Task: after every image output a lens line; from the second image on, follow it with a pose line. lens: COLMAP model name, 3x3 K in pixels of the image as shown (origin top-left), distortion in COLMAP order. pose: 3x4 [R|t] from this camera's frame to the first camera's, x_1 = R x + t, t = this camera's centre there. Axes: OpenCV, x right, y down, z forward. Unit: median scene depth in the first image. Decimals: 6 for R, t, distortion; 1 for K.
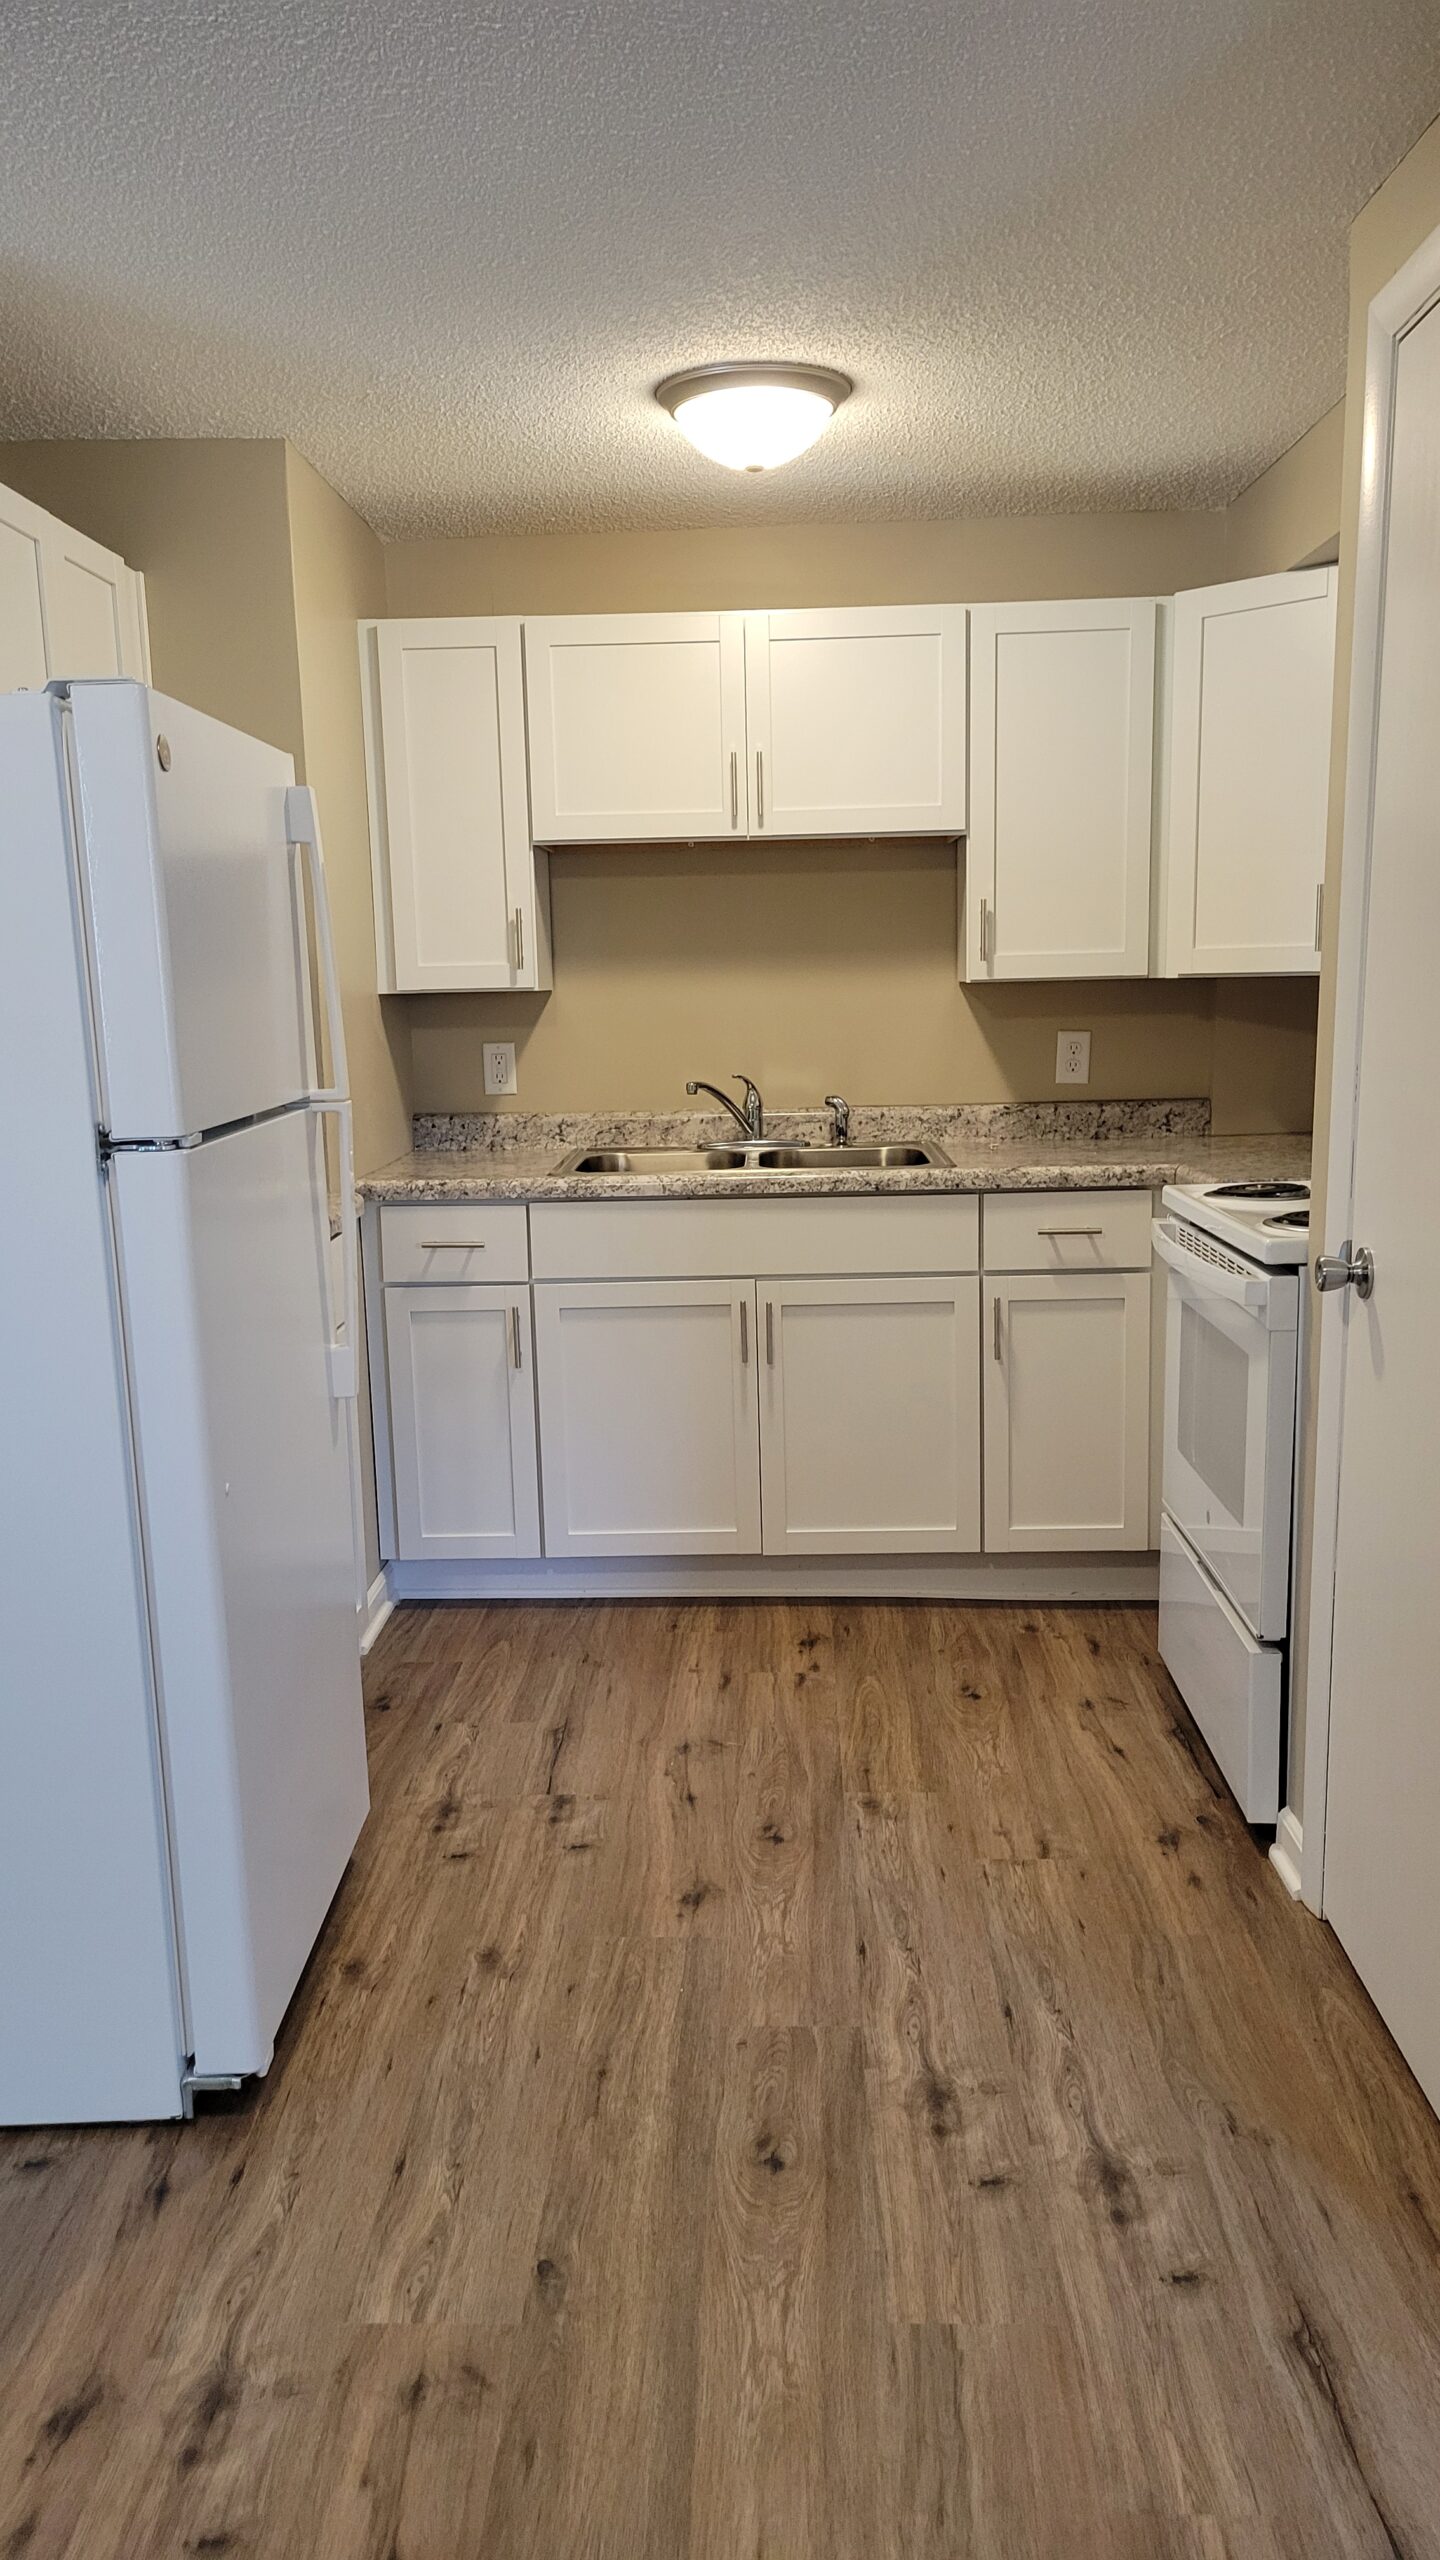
lens RADIAL K [[1925.6, 0, 729.0], [0, 1925.6, 1285.2], [0, 0, 1]] dist [0.033417, -0.017111]
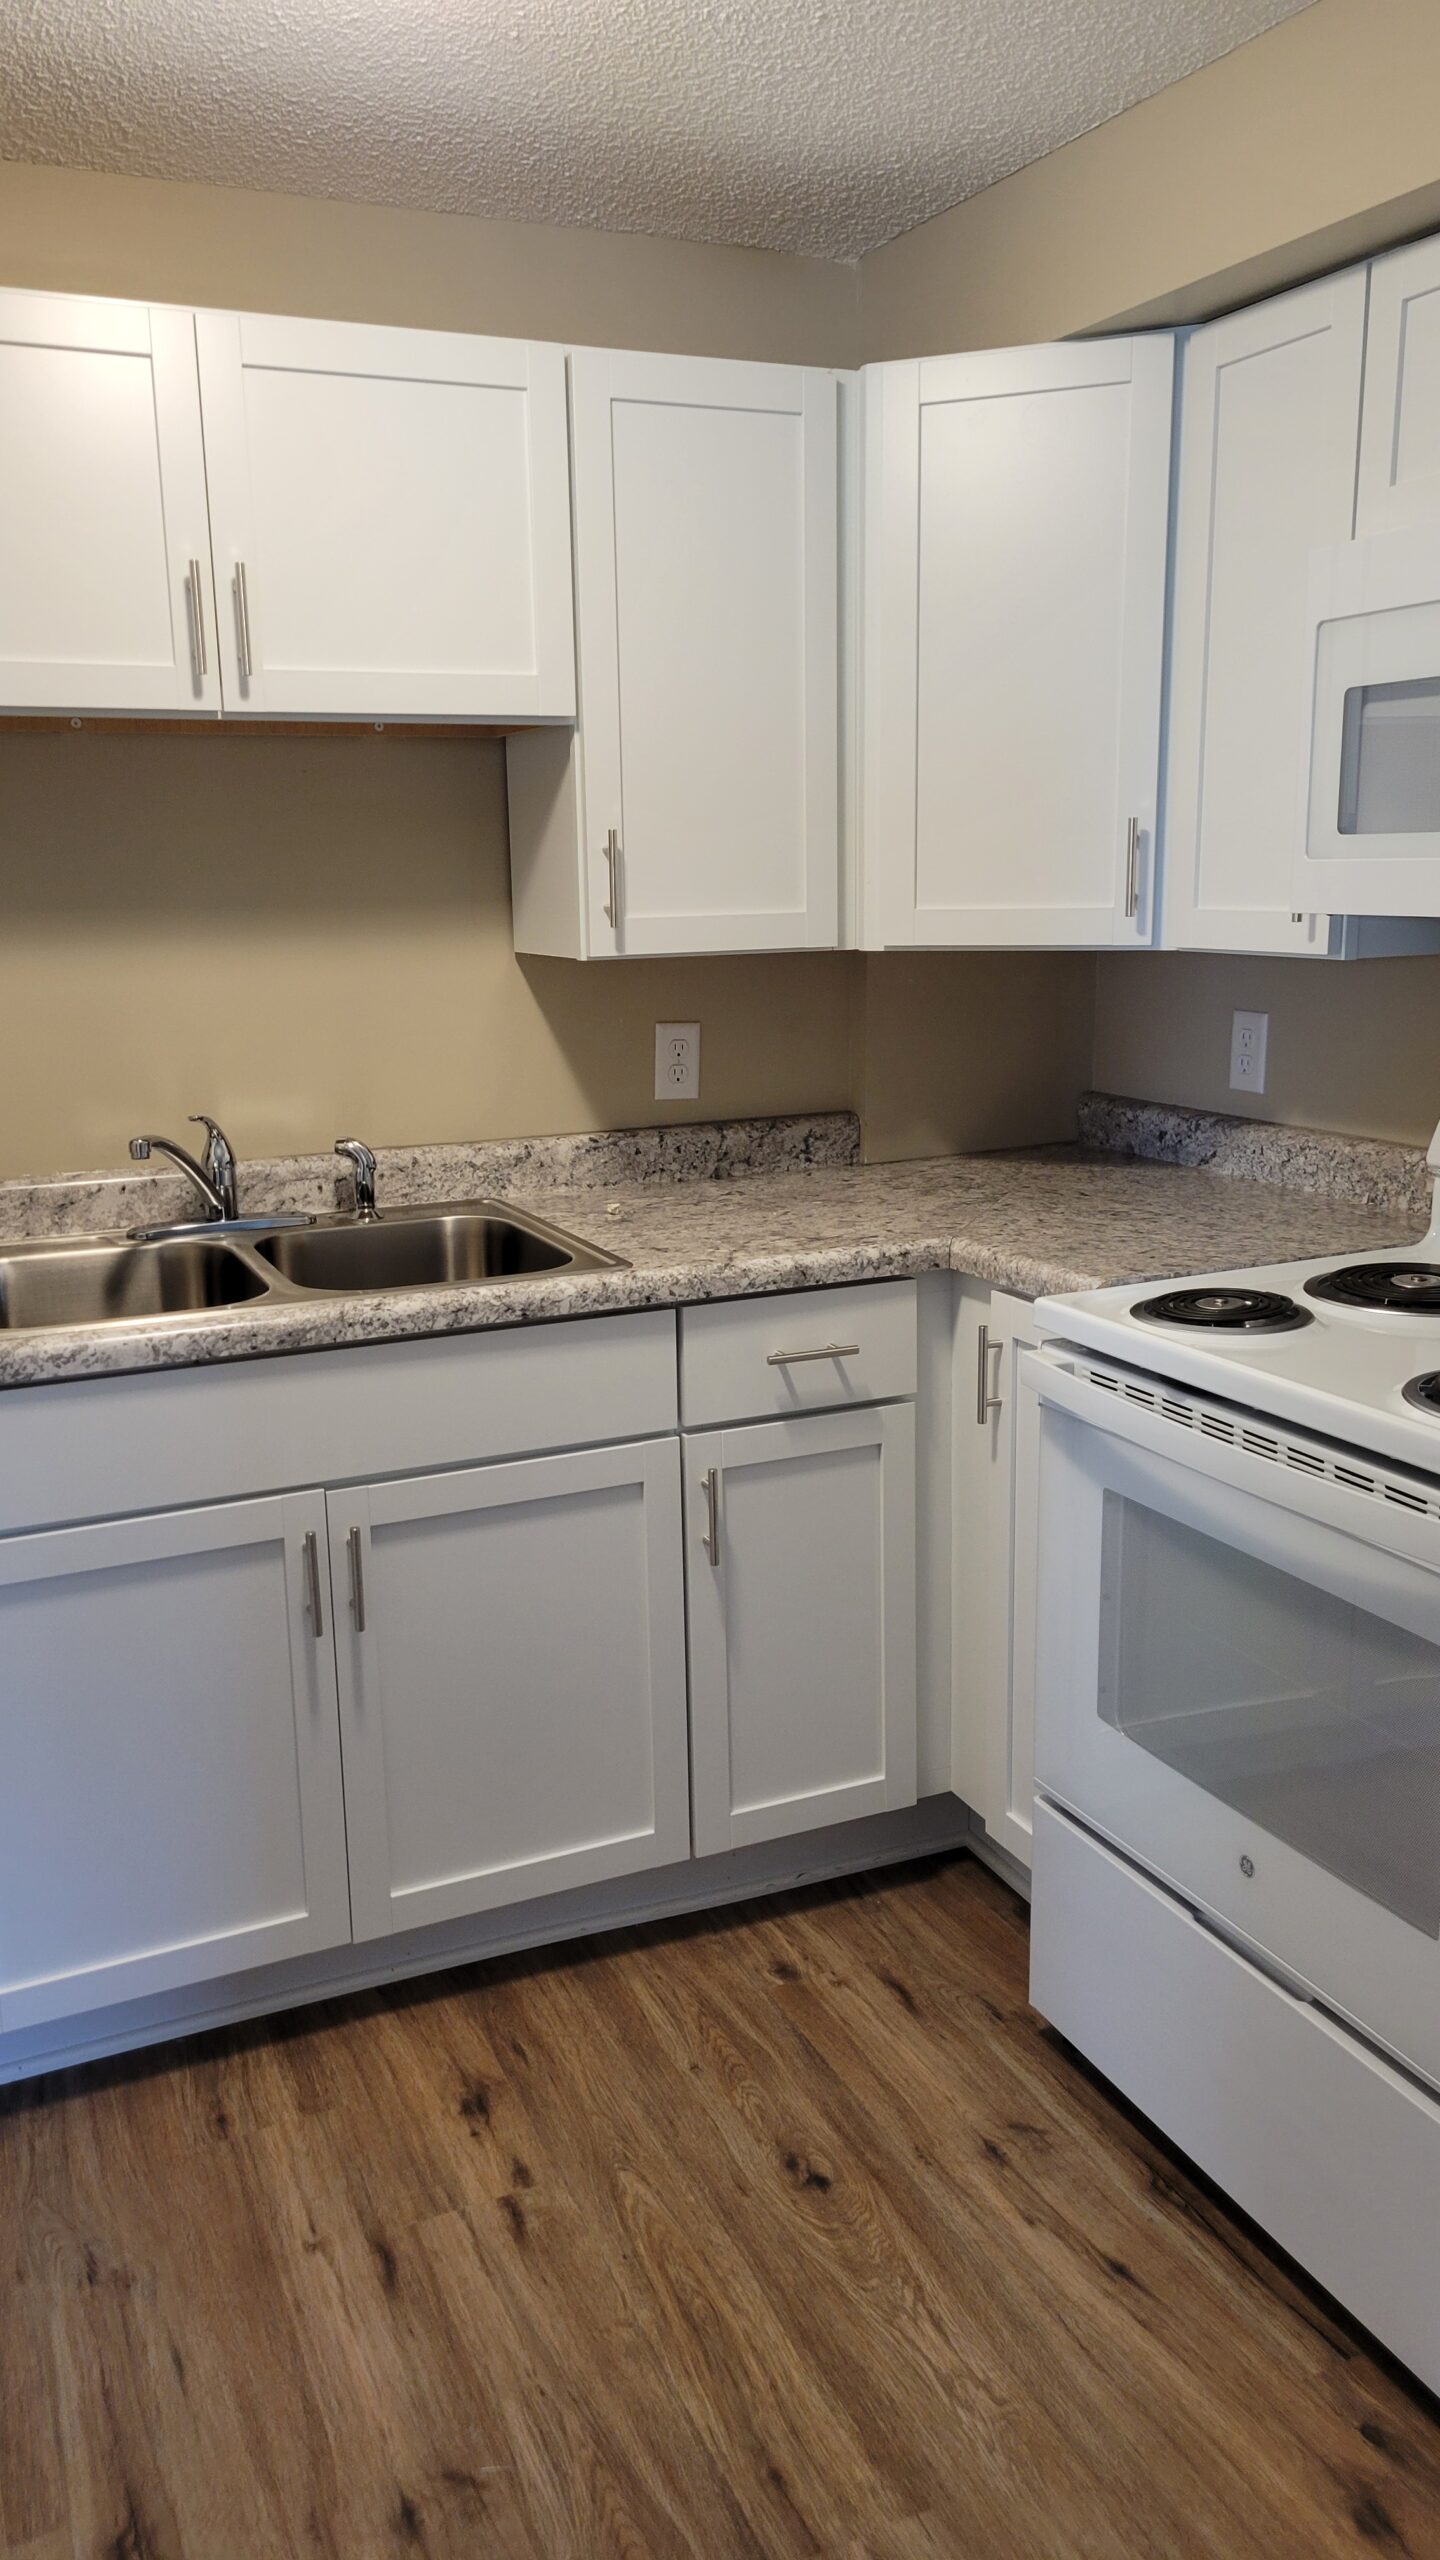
lens RADIAL K [[1925.6, 0, 731.8], [0, 1925.6, 1248.3], [0, 0, 1]] dist [0.033417, -0.017111]
pose [[0.899806, -0.077581, 0.429337, -0.118270], [0.066477, 0.996952, 0.040827, -0.090164], [-0.431196, -0.008195, 0.902221, 0.429868]]
